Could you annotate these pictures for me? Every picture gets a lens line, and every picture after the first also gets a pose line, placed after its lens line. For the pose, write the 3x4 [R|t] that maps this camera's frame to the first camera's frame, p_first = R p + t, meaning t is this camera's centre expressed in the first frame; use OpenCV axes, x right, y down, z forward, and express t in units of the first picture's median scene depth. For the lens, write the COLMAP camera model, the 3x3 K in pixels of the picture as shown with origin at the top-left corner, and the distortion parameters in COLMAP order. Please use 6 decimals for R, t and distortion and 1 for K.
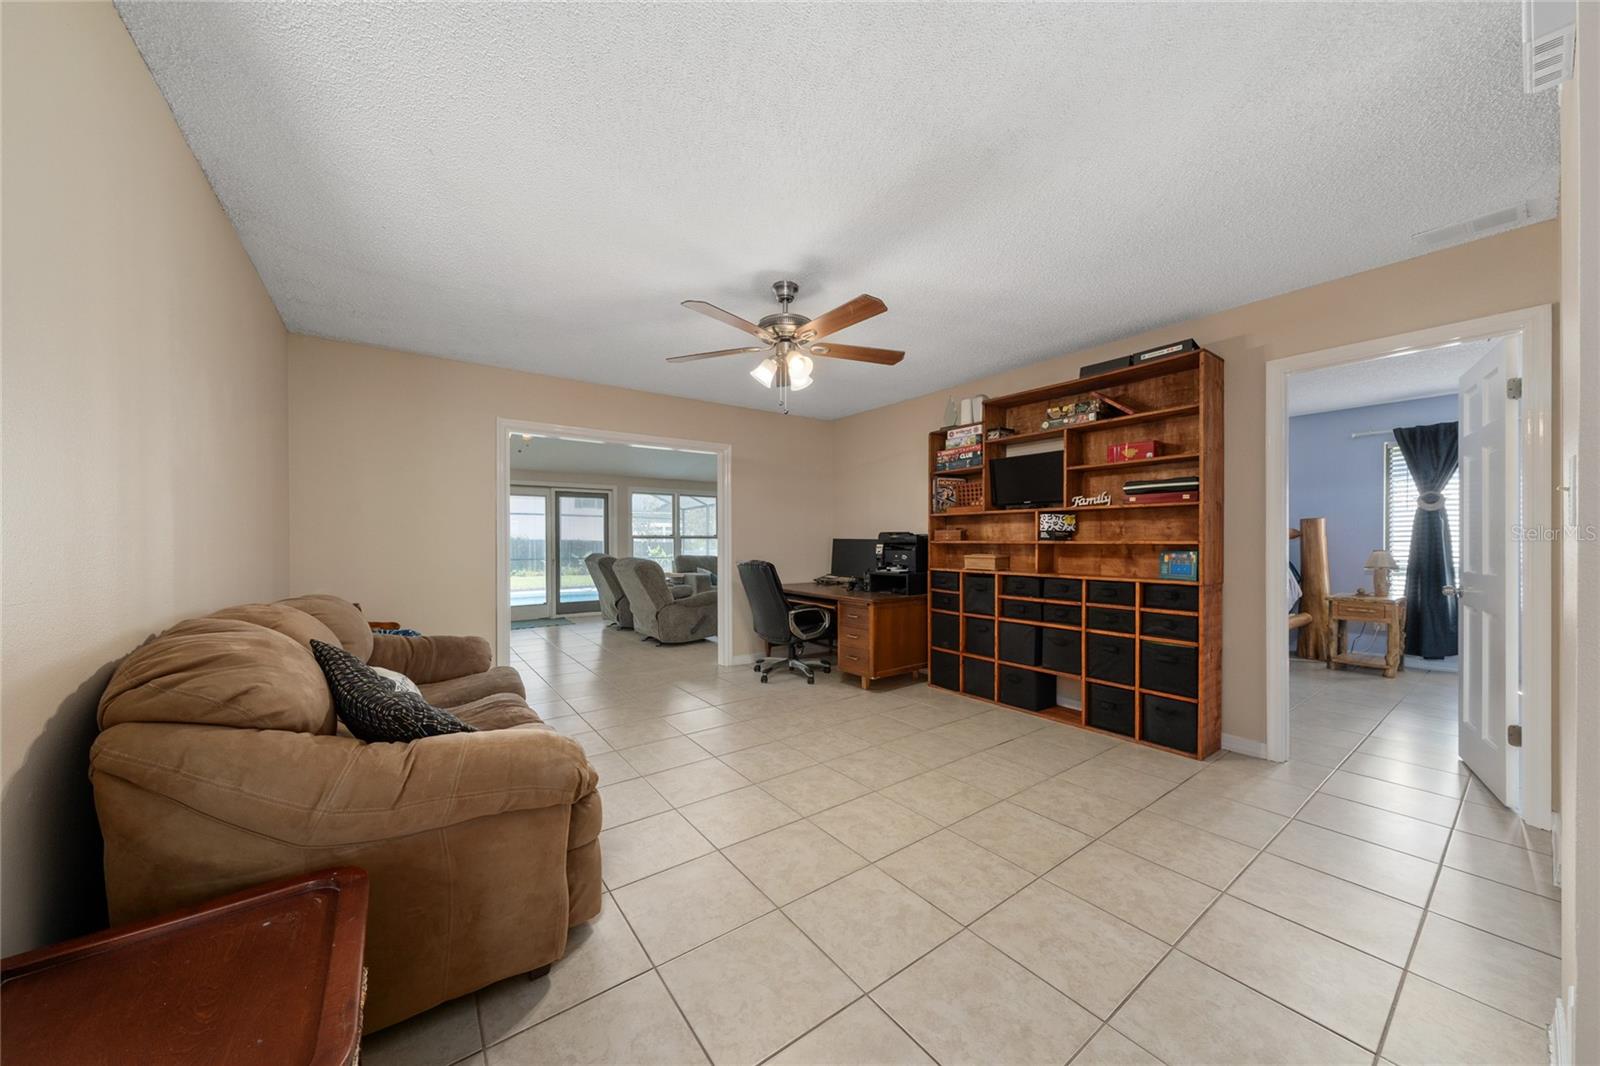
lens RADIAL K [[542.4, 0, 793.9], [0, 542.4, 534.0], [0, 0, 1]] dist [-0.000920, 0.000926]
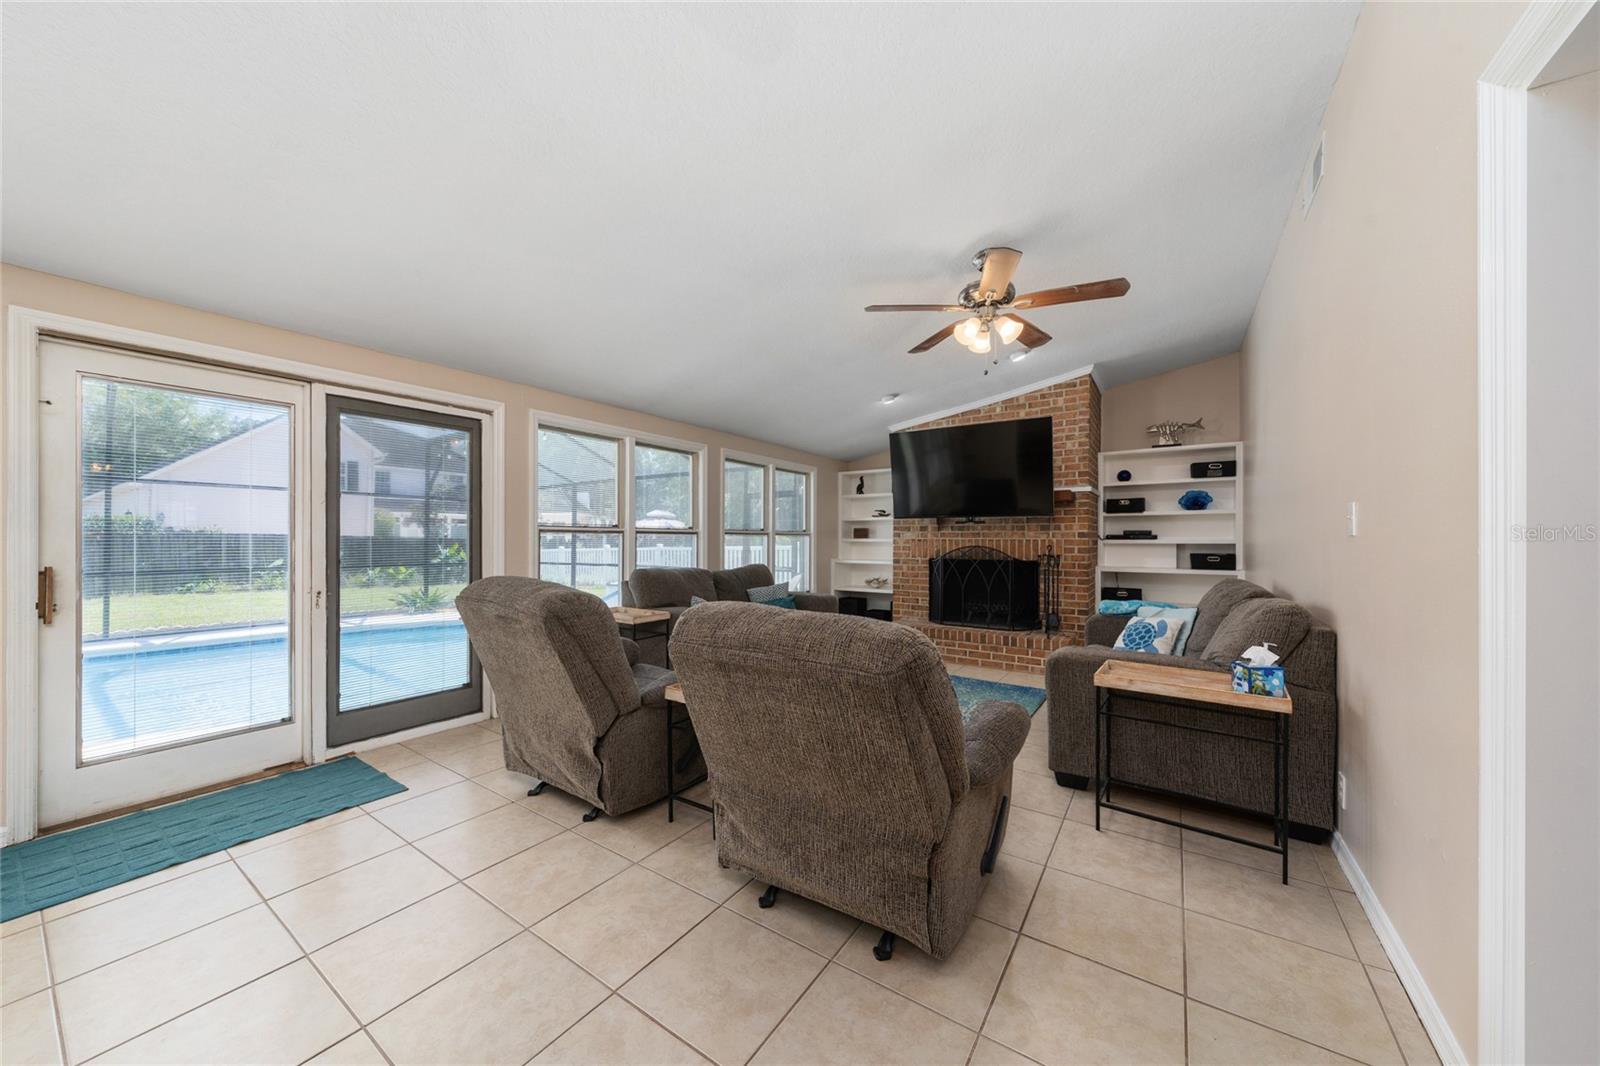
lens RADIAL K [[542.4, 0, 786.5], [0, 542.4, 539.8], [0, 0, 1]] dist [-0.000920, 0.000926]
pose [[0.938829, 0.000709, 0.344383, -0.289841], [-0.007038, 0.999829, 0.017127, 0.004652], [-0.344311, -0.018503, 0.938673, 0.590158]]
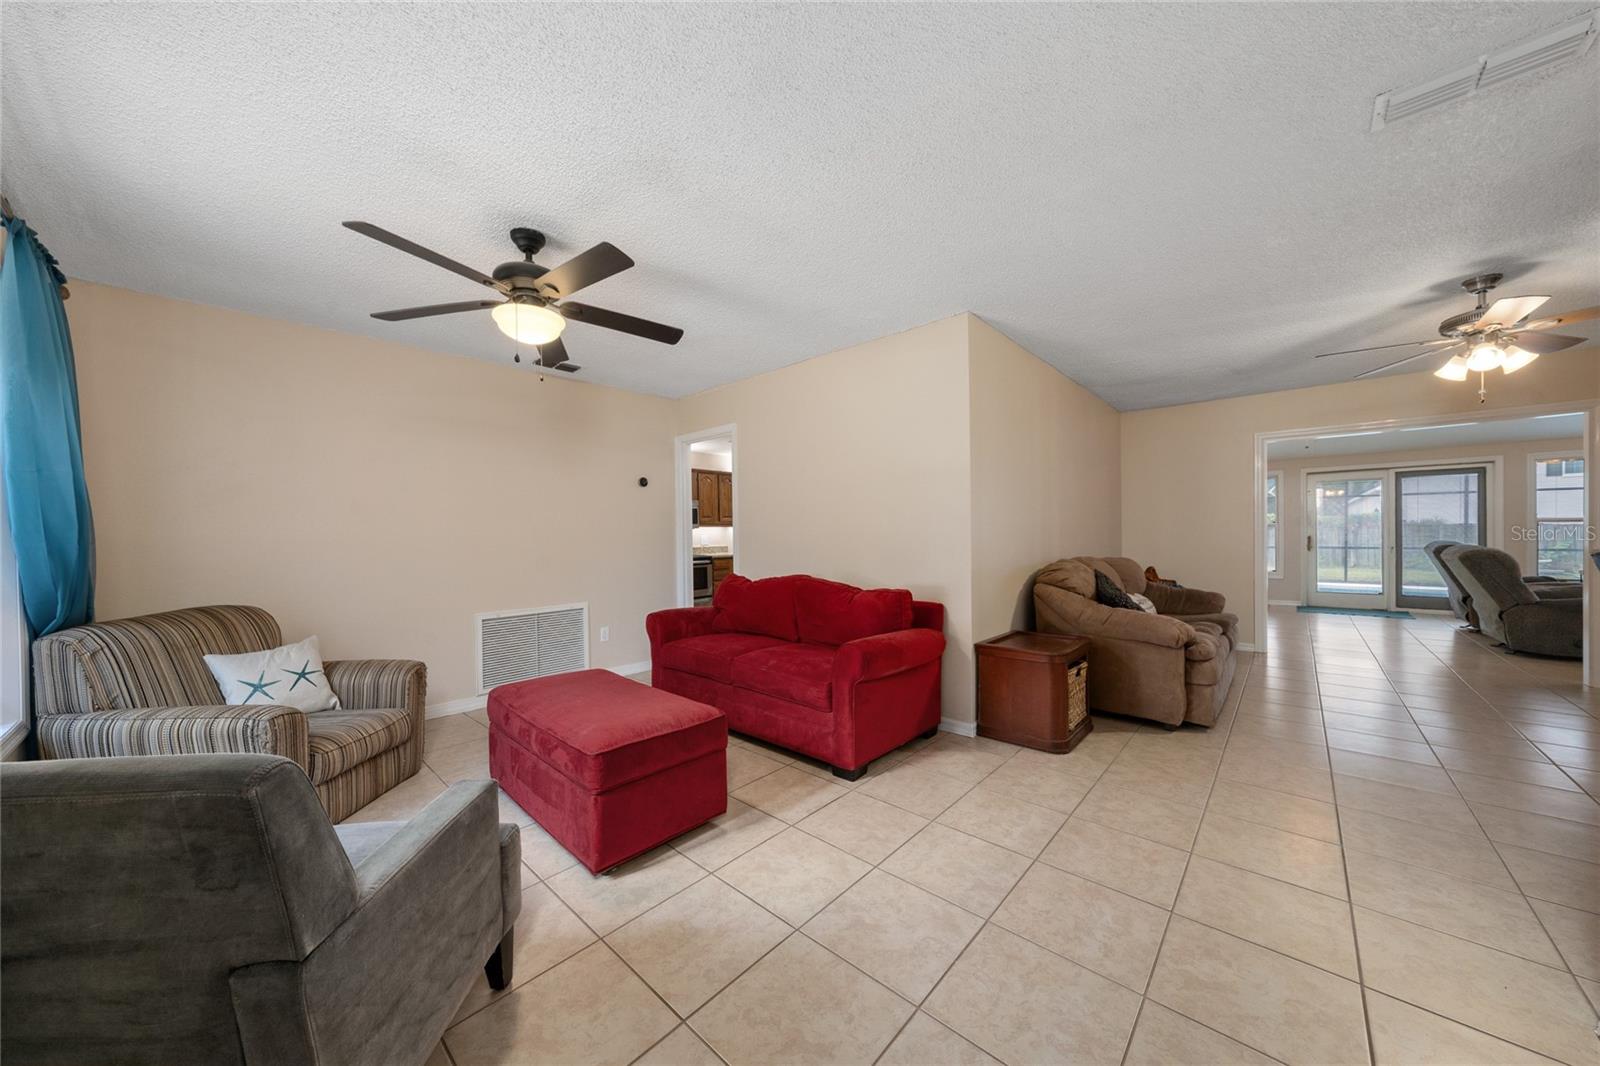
lens RADIAL K [[542.4, 0, 789.6], [0, 542.4, 536.3], [0, 0, 1]] dist [-0.000920, 0.000926]
pose [[0.192936, 0.014313, -0.981107, 0.265873], [0.017718, 0.999680, 0.018068, -0.005772], [0.981051, -0.020869, 0.192621, -0.176795]]
